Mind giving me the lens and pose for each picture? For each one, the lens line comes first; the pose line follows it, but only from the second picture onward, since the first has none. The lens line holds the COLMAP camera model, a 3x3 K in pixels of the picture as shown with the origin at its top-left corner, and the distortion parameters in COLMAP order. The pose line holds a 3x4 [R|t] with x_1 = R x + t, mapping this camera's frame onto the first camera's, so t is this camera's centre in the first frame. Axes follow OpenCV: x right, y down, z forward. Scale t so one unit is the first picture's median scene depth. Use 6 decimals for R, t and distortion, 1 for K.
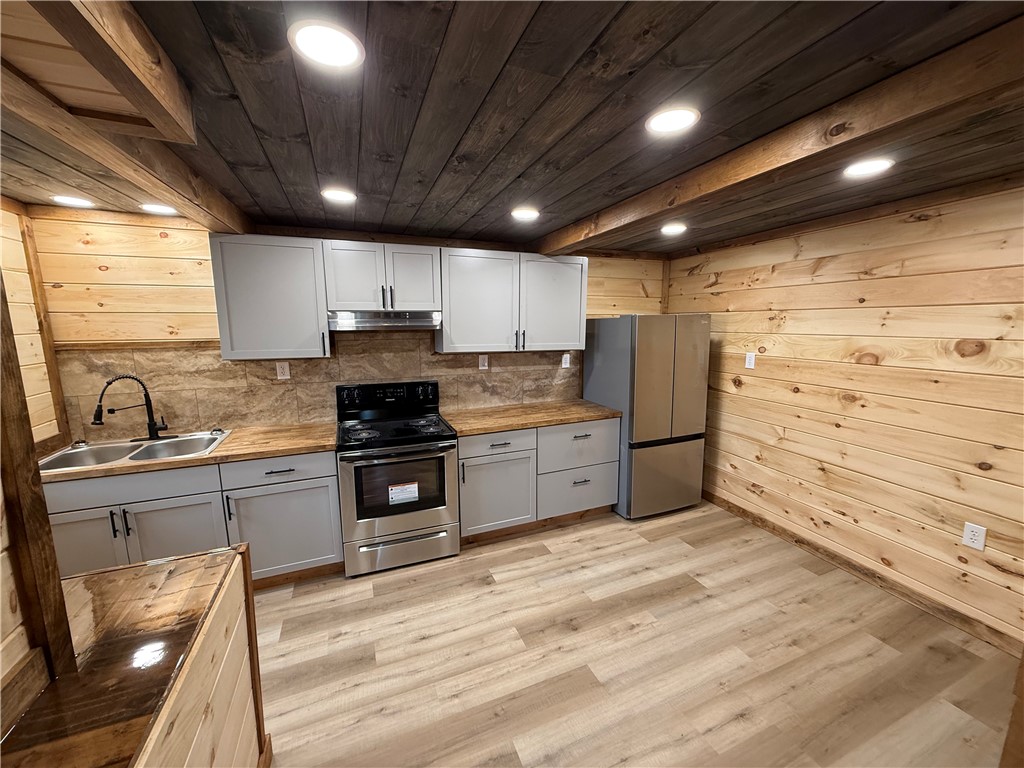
lens RADIAL K [[405.8, 0, 512.9], [0, 405.8, 384.9], [0, 0, 1]] dist [-0.002387, -0.000048]
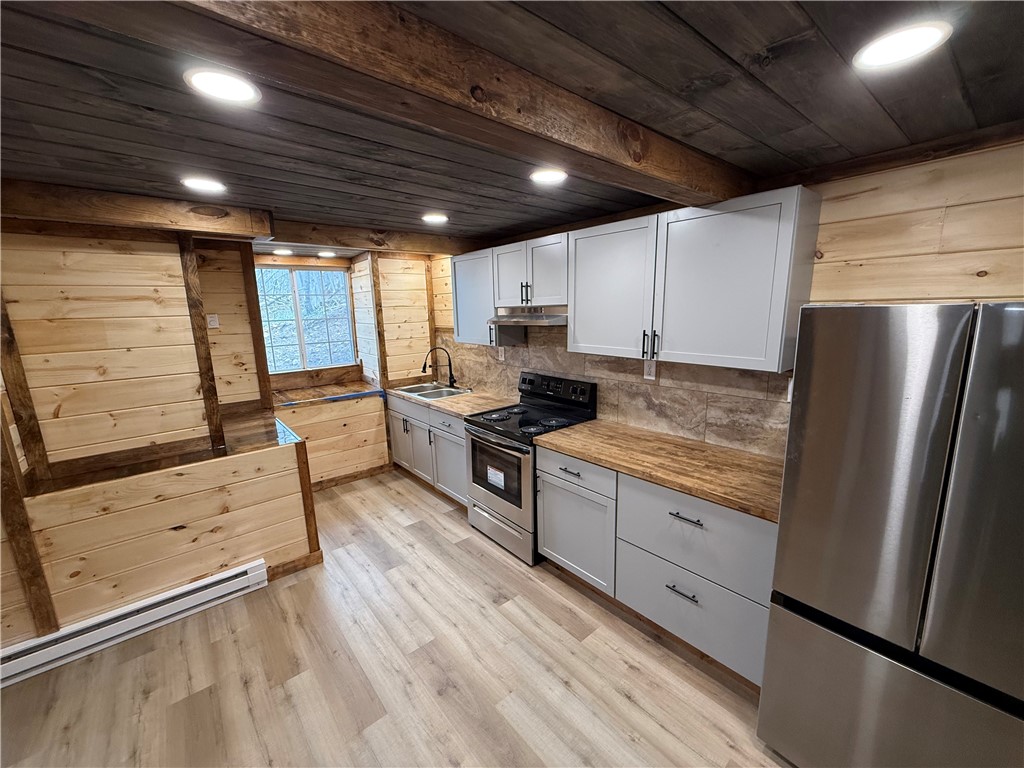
lens RADIAL K [[405.8, 0, 507.3], [0, 405.8, 386.3], [0, 0, 1]] dist [-0.002387, -0.000048]
pose [[0.302224, 0.175209, -0.936996, 0.664124], [-0.122305, 0.981966, 0.144169, -0.122475], [0.945358, 0.071028, 0.318203, 0.623823]]
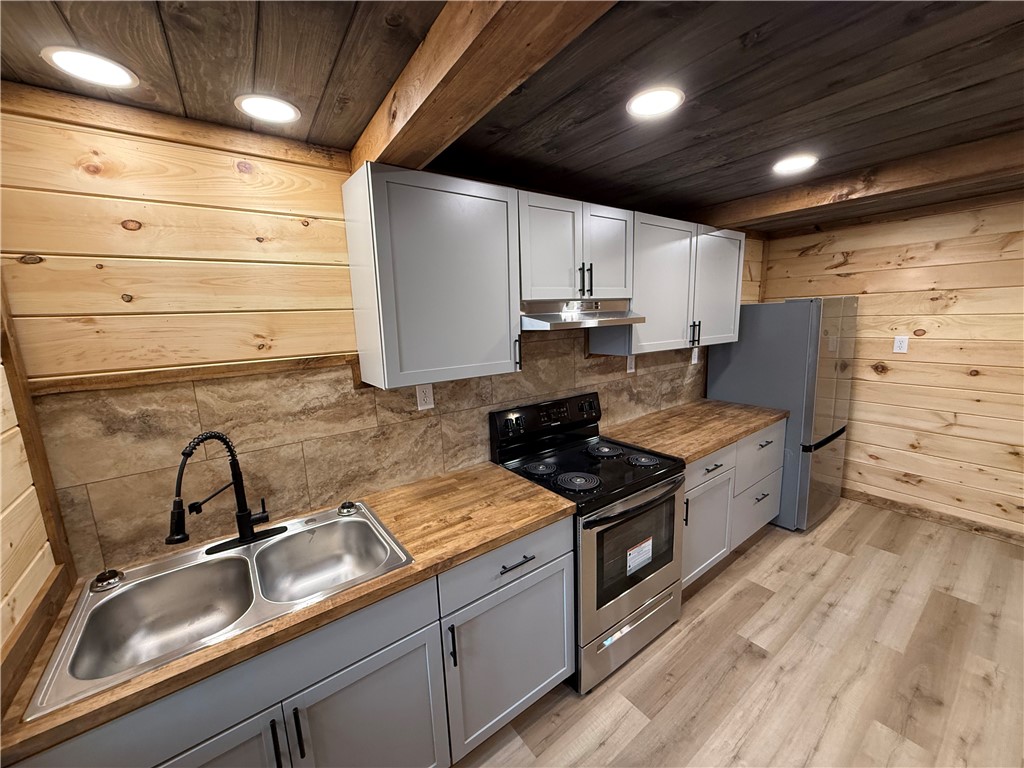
lens RADIAL K [[405.8, 0, 510.6], [0, 405.8, 385.5], [0, 0, 1]] dist [-0.002387, -0.000048]
pose [[0.968170, -0.074514, 0.238946, -0.594425], [0.070724, 0.997197, 0.024406, -0.059363], [-0.240095, -0.006730, 0.970726, 0.343747]]
